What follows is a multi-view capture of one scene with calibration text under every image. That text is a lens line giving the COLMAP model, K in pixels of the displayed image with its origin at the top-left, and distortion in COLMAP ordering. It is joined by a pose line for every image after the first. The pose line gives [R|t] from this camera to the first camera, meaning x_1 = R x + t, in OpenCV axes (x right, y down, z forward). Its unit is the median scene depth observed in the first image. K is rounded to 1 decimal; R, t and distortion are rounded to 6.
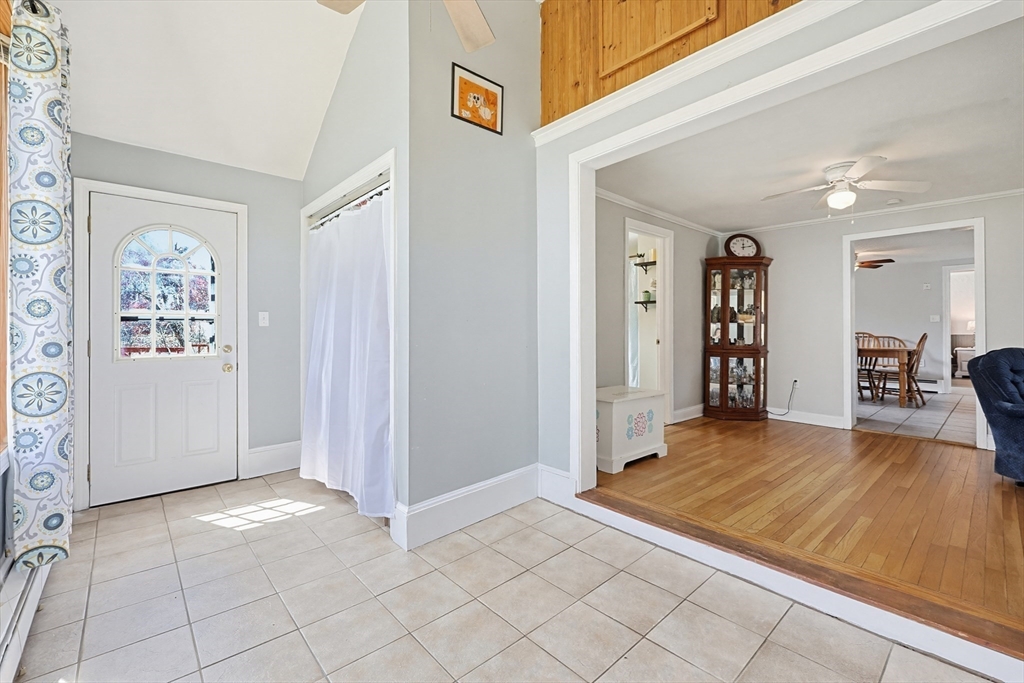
lens RADIAL K [[438.4, 0, 511.9], [0, 438.4, 329.9], [0, 0, 1]] dist [-0.000735, -0.000207]
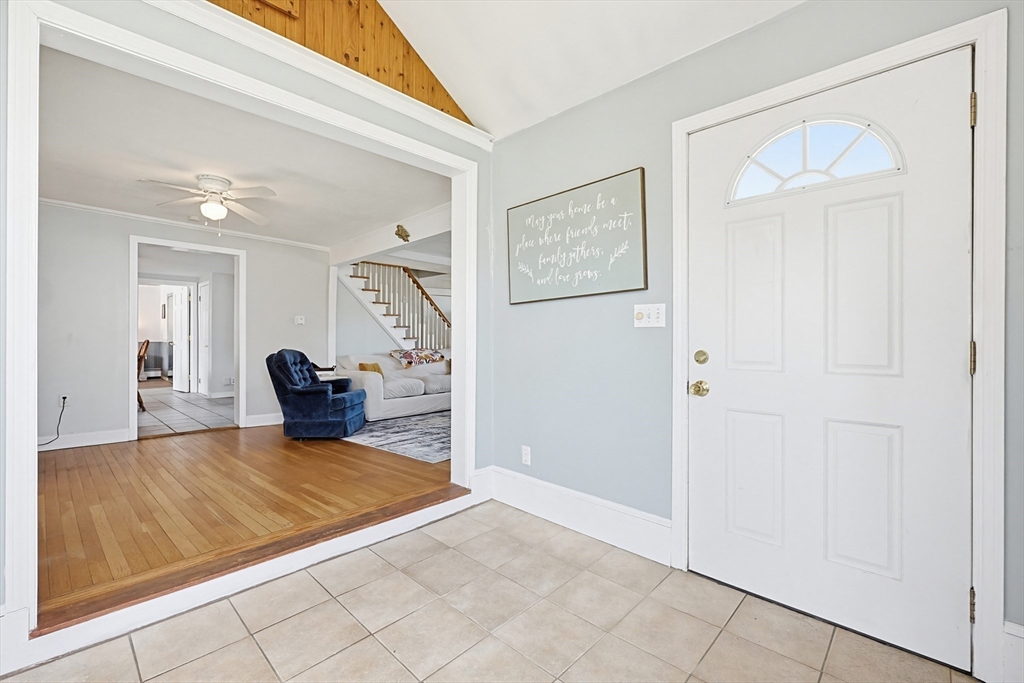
lens RADIAL K [[438.4, 0, 512.0], [0, 438.4, 341.5], [0, 0, 1]] dist [-0.000449, -0.000010]
pose [[-0.087494, -0.000666, 0.996165, -0.543958], [-0.006613, 0.999978, 0.000088, 0.017014], [-0.996143, -0.006580, -0.087496, 0.572459]]
